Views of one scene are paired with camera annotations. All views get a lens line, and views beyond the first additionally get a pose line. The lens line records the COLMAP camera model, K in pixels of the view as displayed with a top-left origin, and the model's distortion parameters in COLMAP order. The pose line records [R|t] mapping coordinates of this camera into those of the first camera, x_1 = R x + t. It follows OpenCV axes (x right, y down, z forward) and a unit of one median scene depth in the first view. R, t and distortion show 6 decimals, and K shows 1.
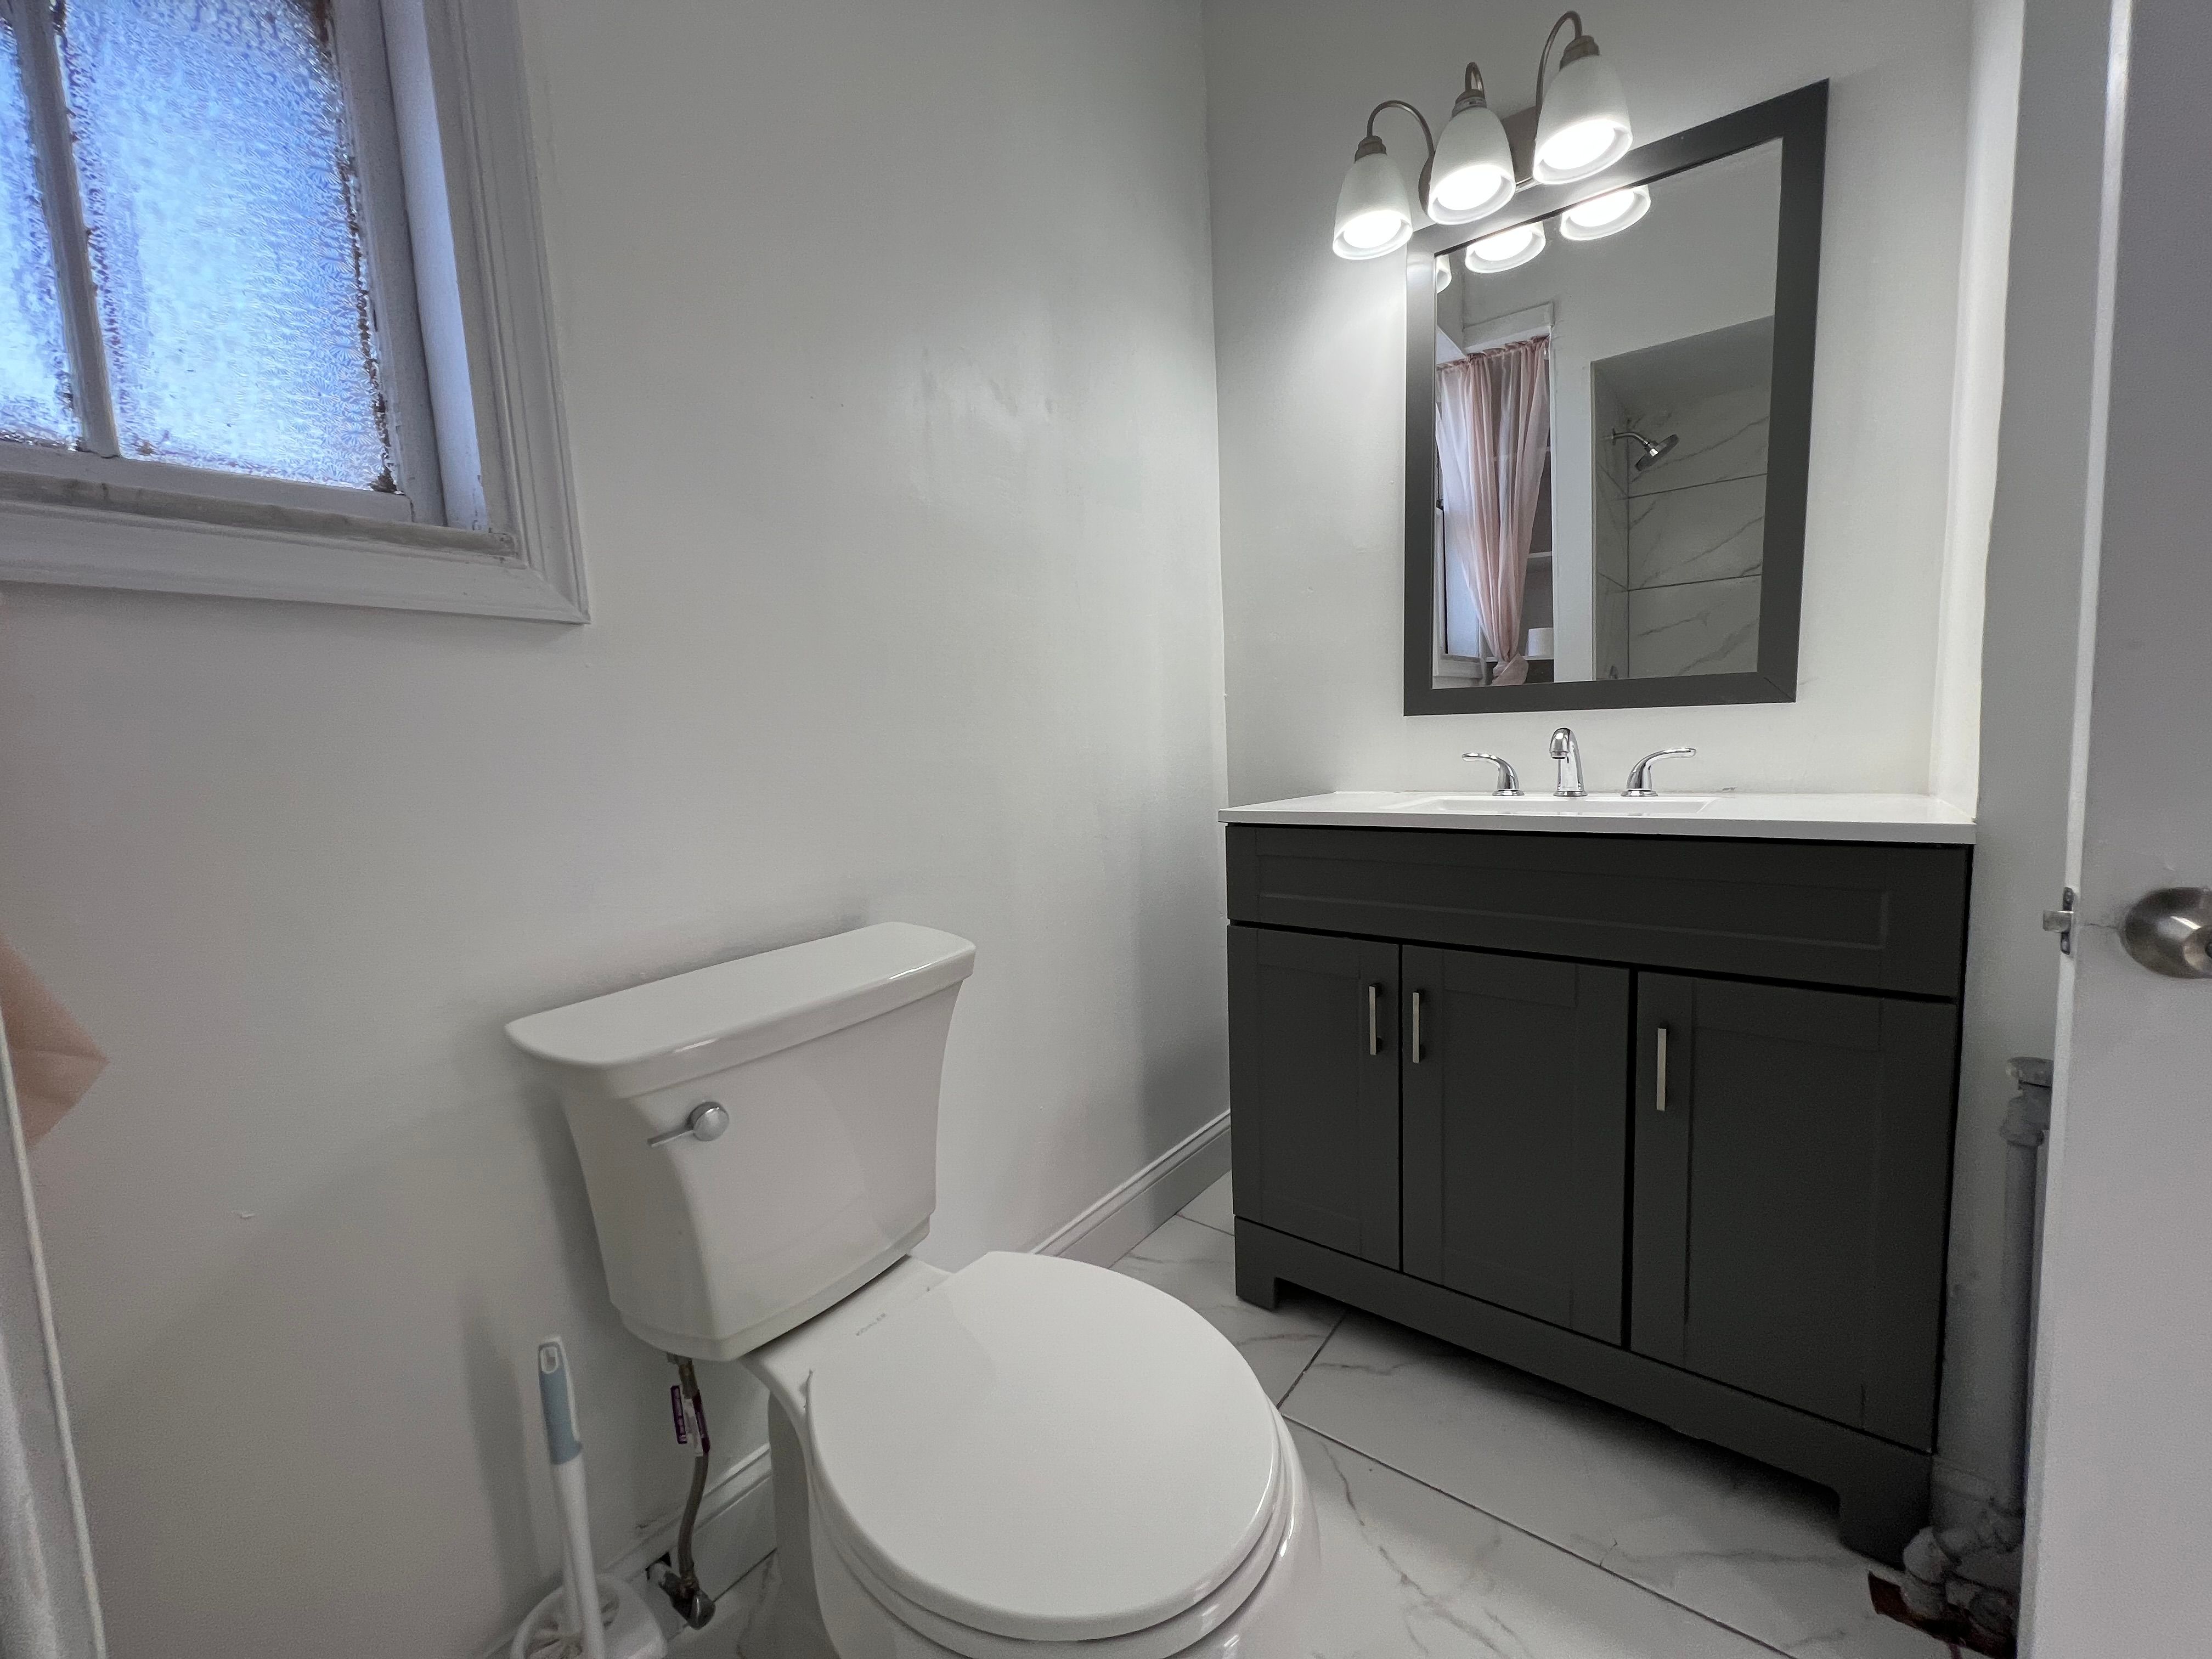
lens RADIAL K [[896.0, 0, 1098.8], [0, 896.0, 817.1], [0, 0, 1]] dist [0.003817, 0.001057]
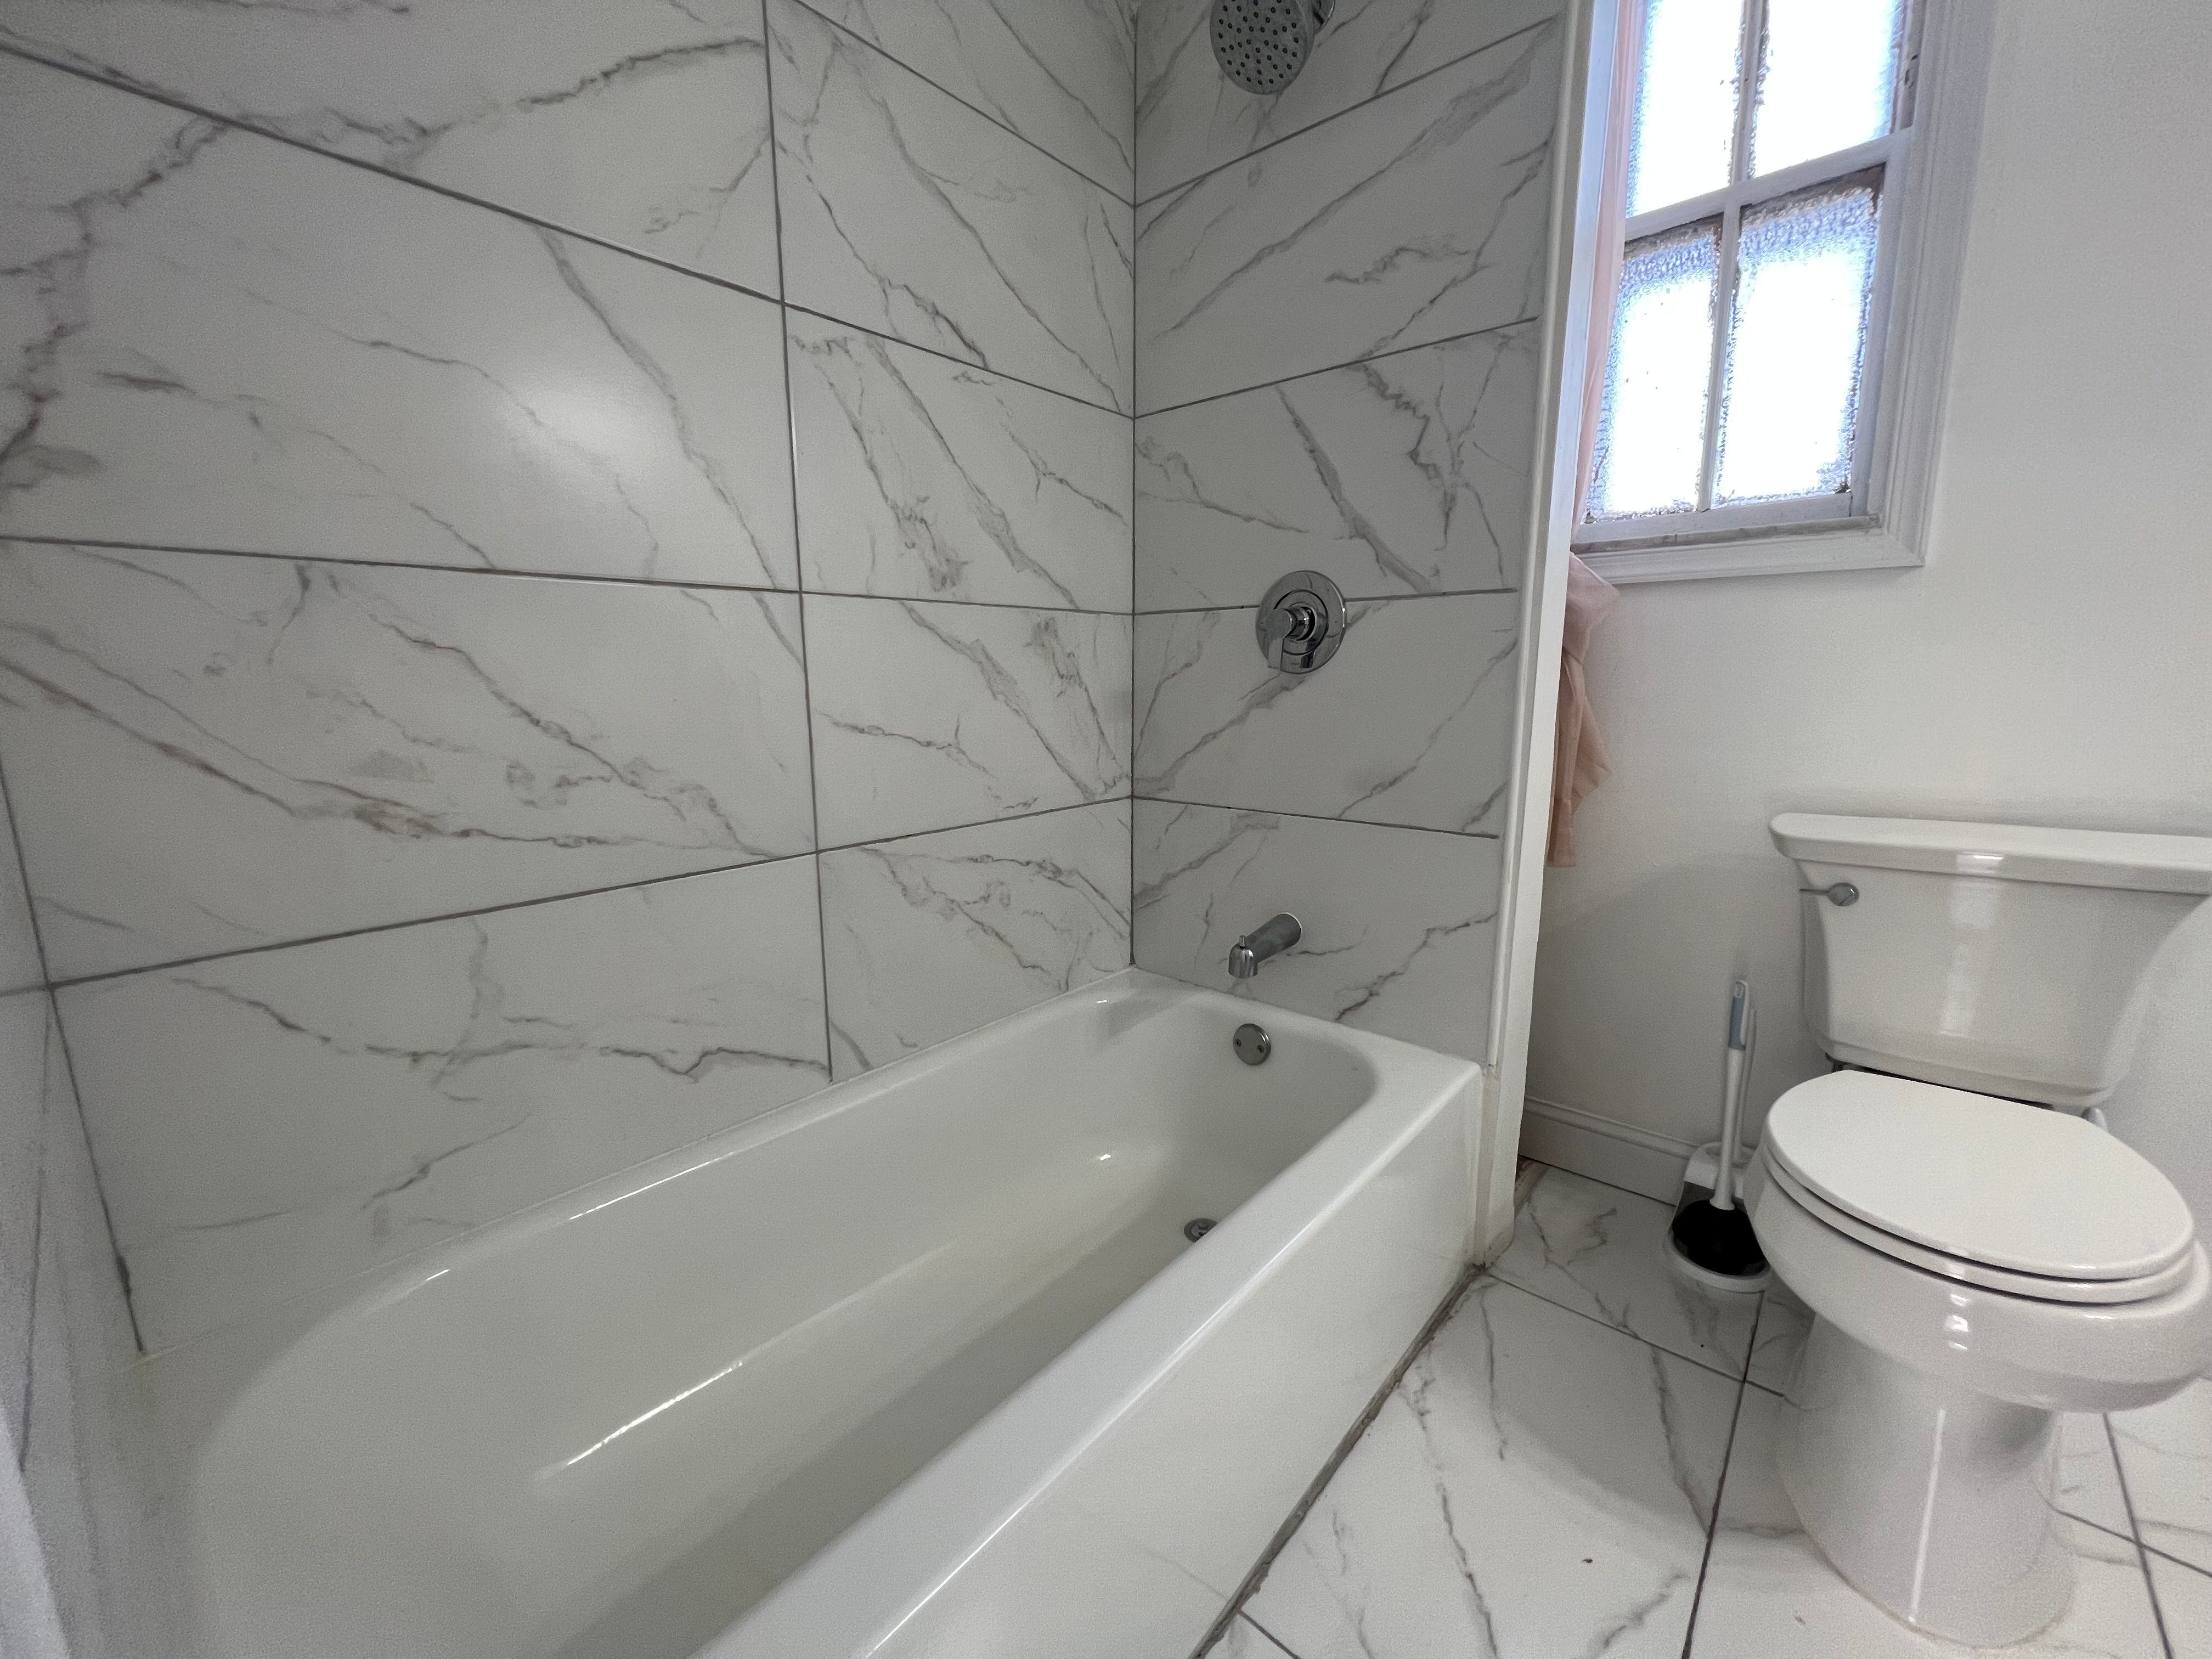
lens RADIAL K [[896.0, 0, 1102.9], [0, 896.0, 825.8], [0, 0, 1]] dist [0.003817, 0.001057]
pose [[-0.049407, 0.209110, -0.976643, 1.047695], [-0.093911, 0.972533, 0.212981, 0.005664], [0.994354, 0.102241, -0.028412, -0.240970]]
